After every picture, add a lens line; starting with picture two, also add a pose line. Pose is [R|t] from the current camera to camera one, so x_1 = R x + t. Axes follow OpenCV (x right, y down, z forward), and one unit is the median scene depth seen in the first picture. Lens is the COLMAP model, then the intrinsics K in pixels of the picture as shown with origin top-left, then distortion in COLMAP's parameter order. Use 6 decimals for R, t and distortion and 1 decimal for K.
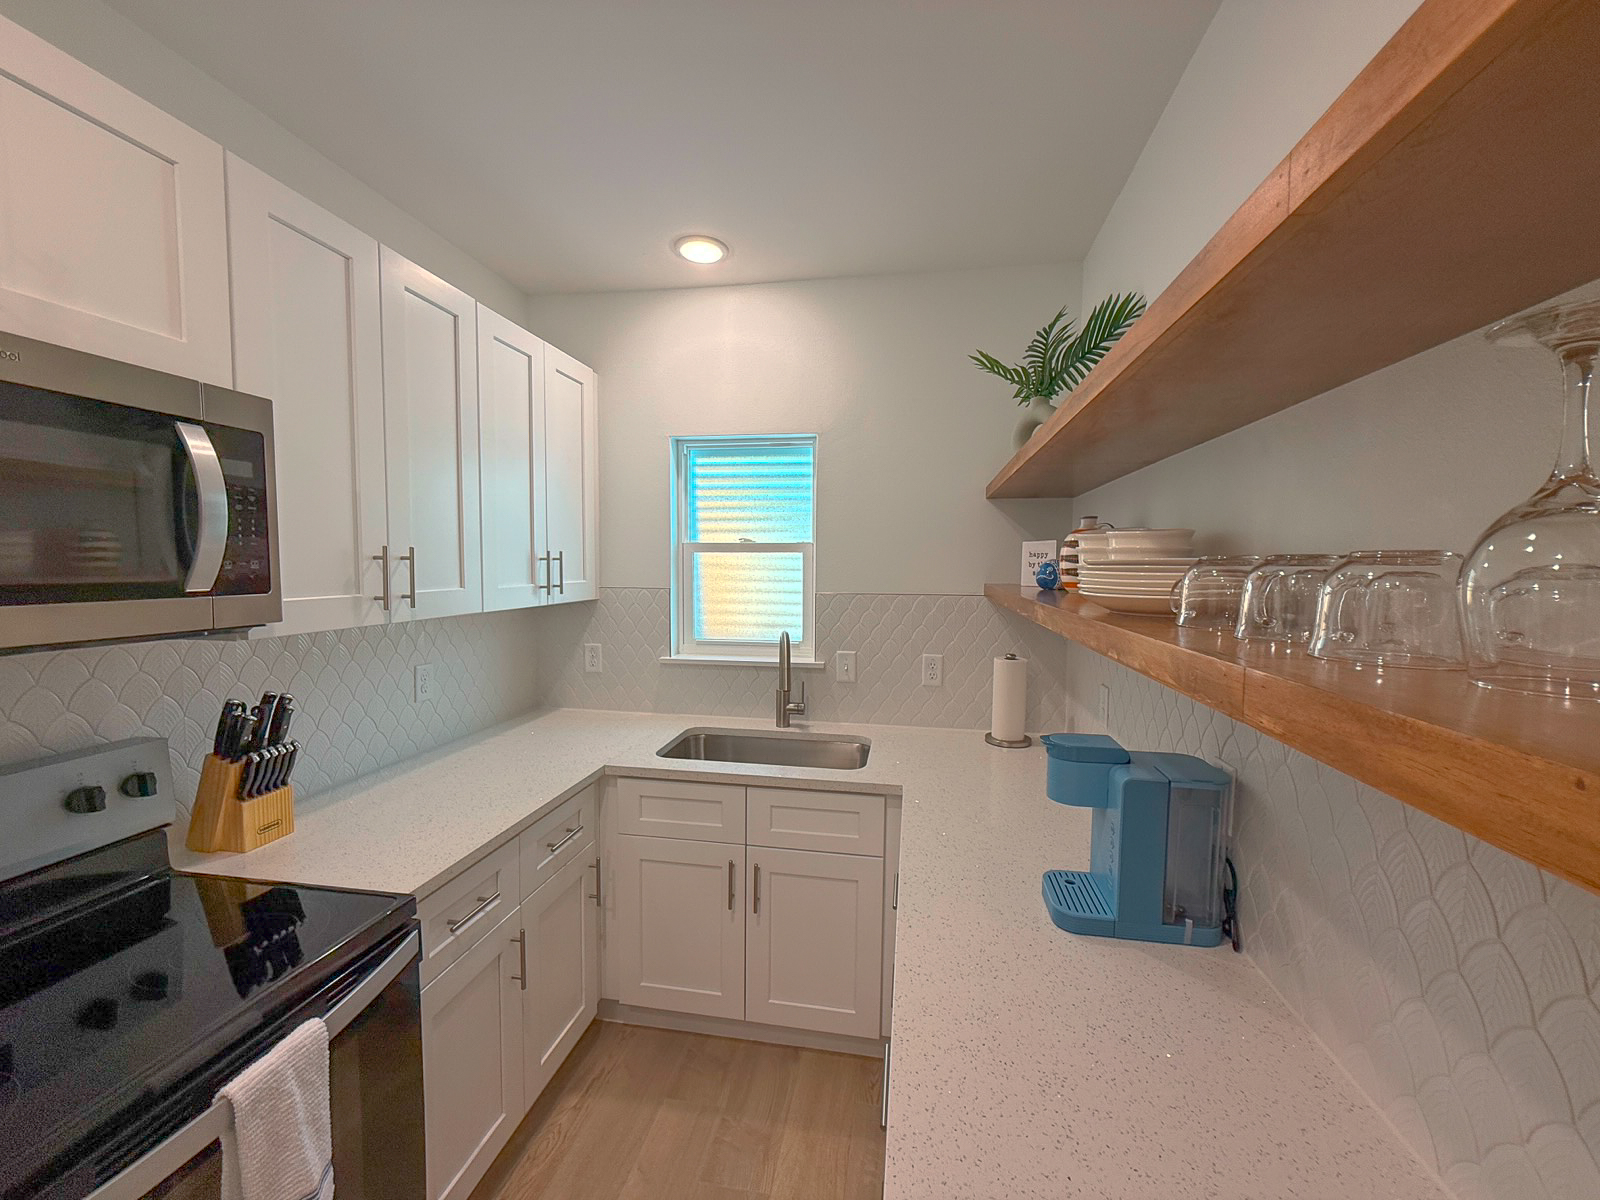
lens RADIAL K [[639.6, 0, 797.7], [0, 639.6, 604.1], [0, 0, 1]] dist [0.000490, 0.000849]
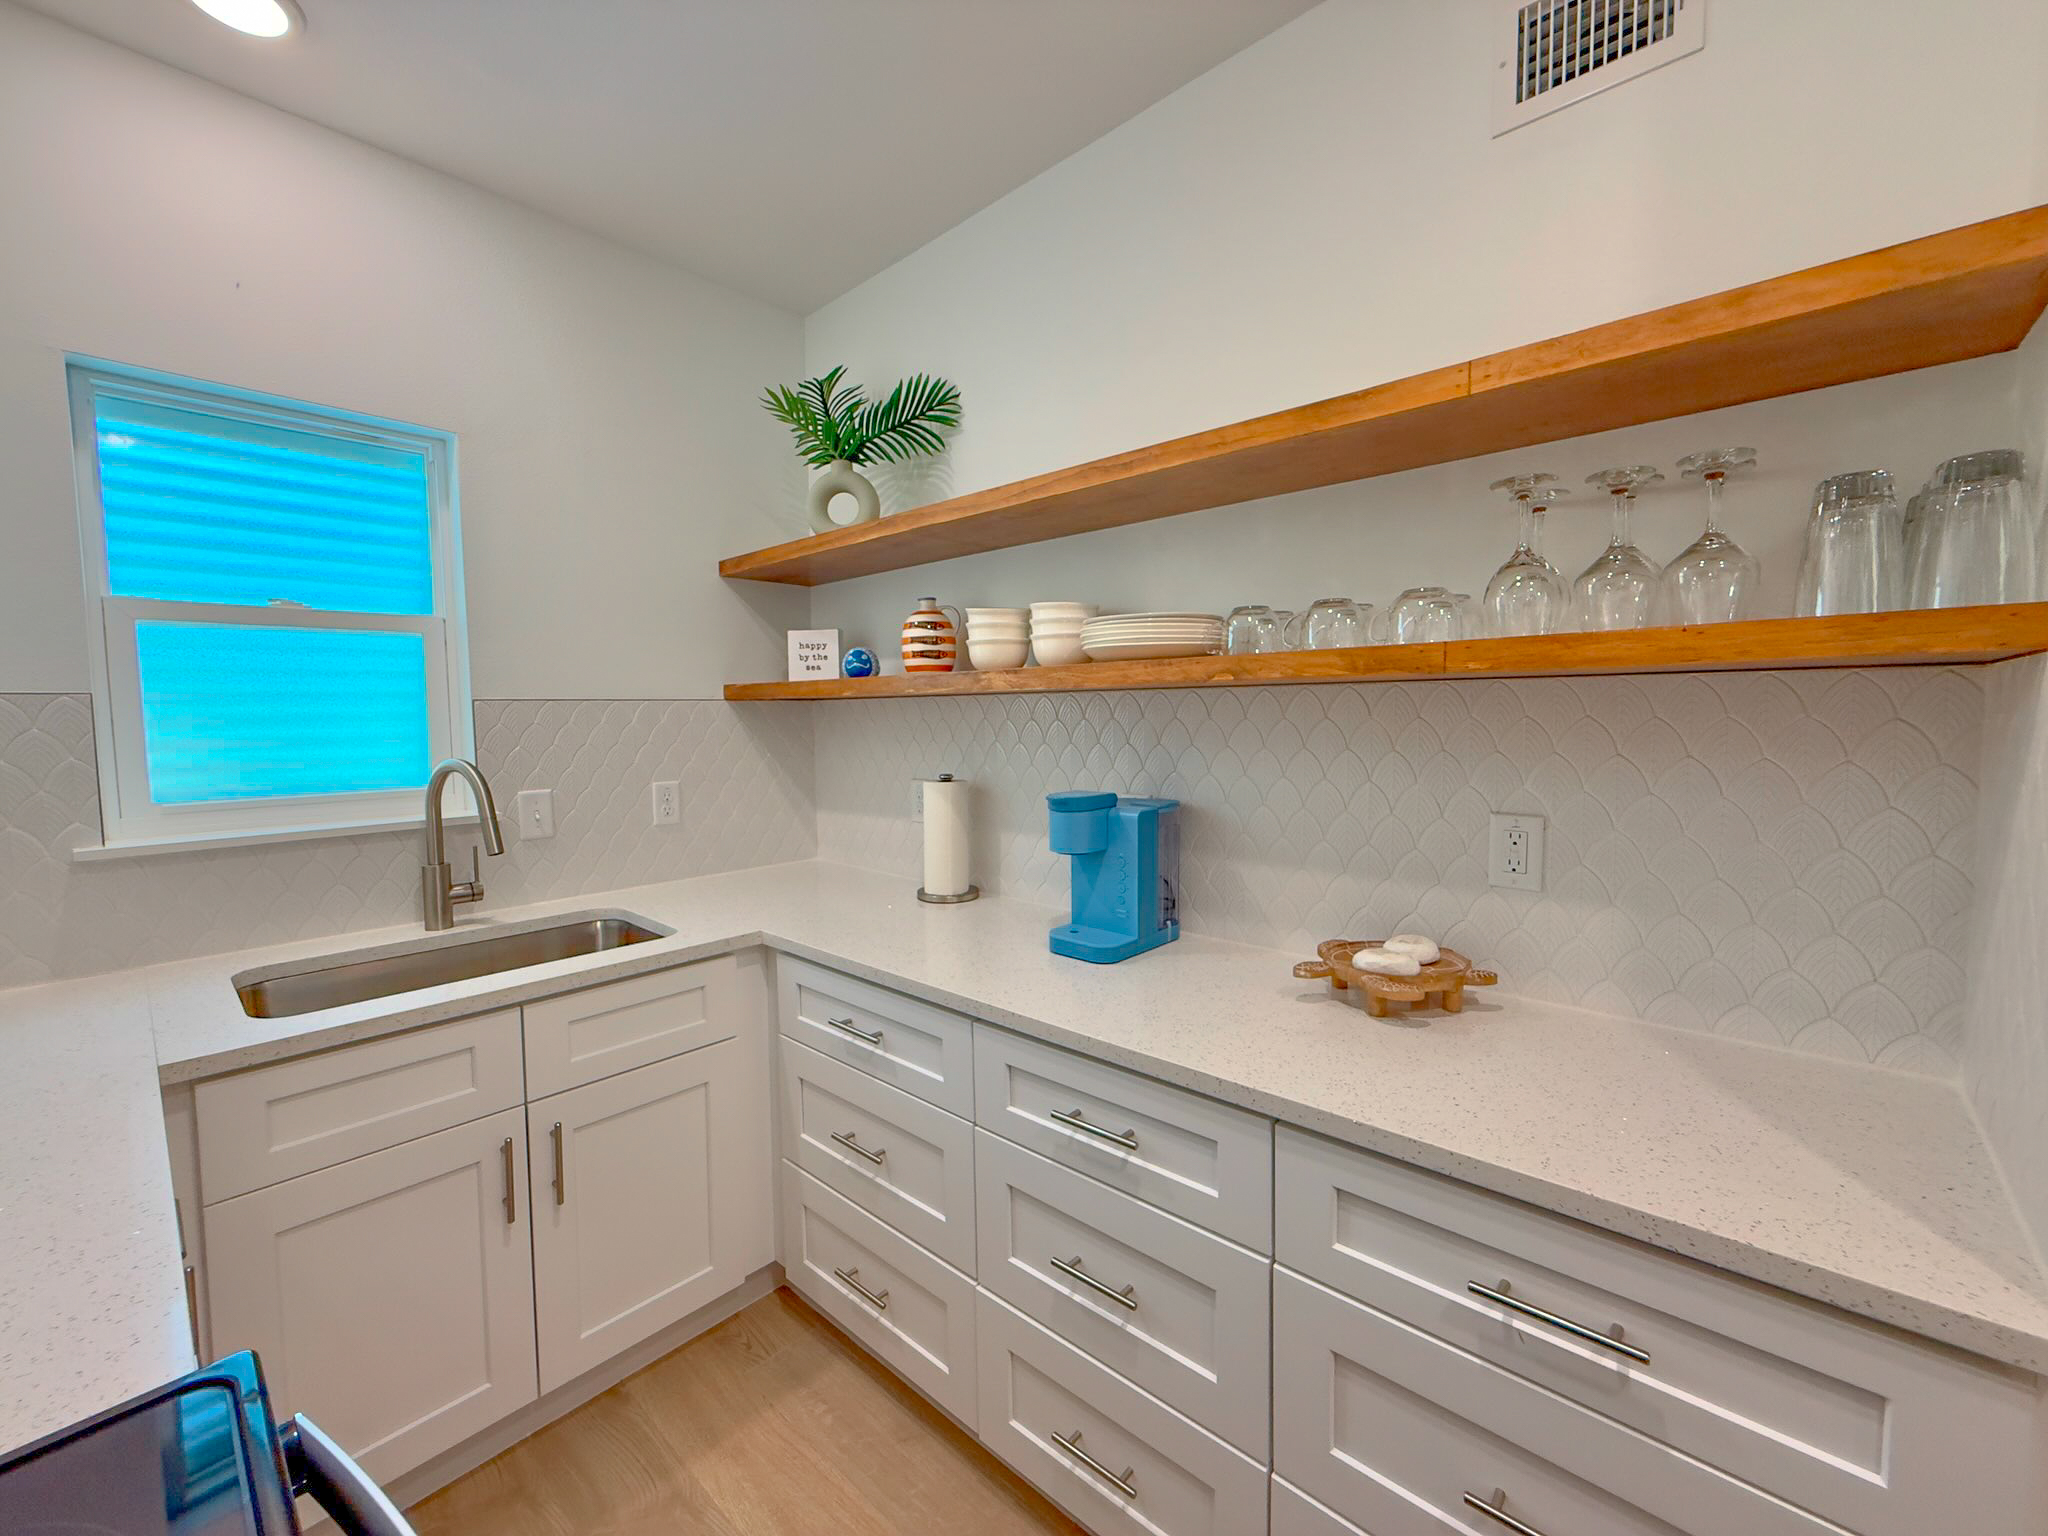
lens RADIAL K [[818.7, 0, 1021.1], [0, 818.7, 773.3], [0, 0, 1]] dist [0.000490, 0.000849]
pose [[0.521016, -0.074554, 0.850285, -0.462207], [0.069956, 0.996556, 0.044514, 0.069064], [-0.850676, 0.036290, 0.524437, 0.200834]]
